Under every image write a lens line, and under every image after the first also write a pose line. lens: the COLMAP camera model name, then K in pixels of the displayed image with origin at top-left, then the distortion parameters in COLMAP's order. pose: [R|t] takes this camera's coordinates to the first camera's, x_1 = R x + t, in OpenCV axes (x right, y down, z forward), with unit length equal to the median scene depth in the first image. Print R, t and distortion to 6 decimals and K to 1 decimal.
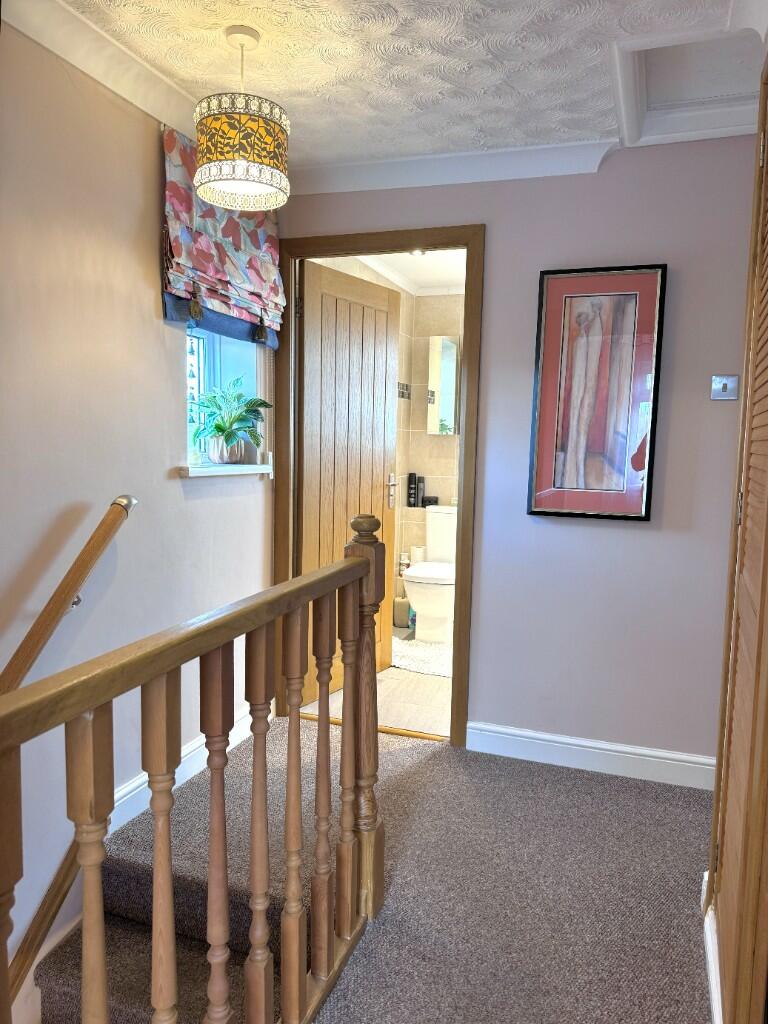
lens RADIAL K [[719.5, 0, 388.1], [0, 719.5, 529.9], [0, 0, 1]] dist [0.107342, -0.167956]
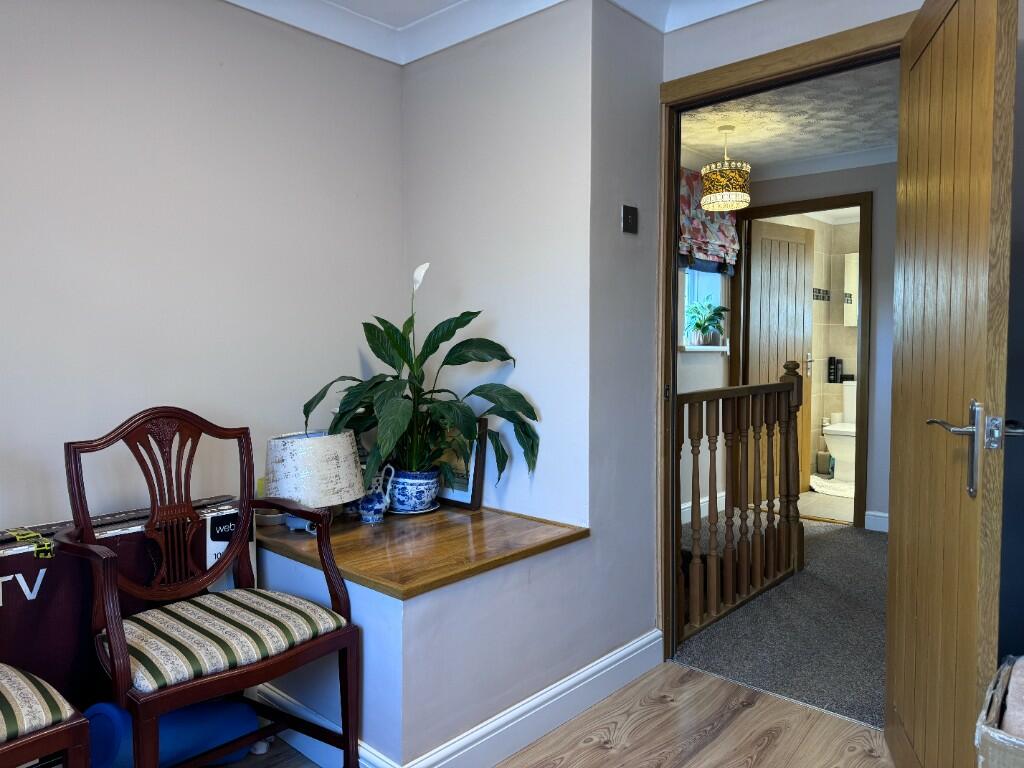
lens RADIAL K [[719.5, 0, 518.8], [0, 719.5, 389.0], [0, 0, 1]] dist [0.107342, -0.167956]
pose [[0.923448, -0.008061, -0.383638, 0.028955], [-0.019236, 0.997550, -0.067264, 0.135446], [0.383240, 0.069494, 0.921031, -0.732229]]
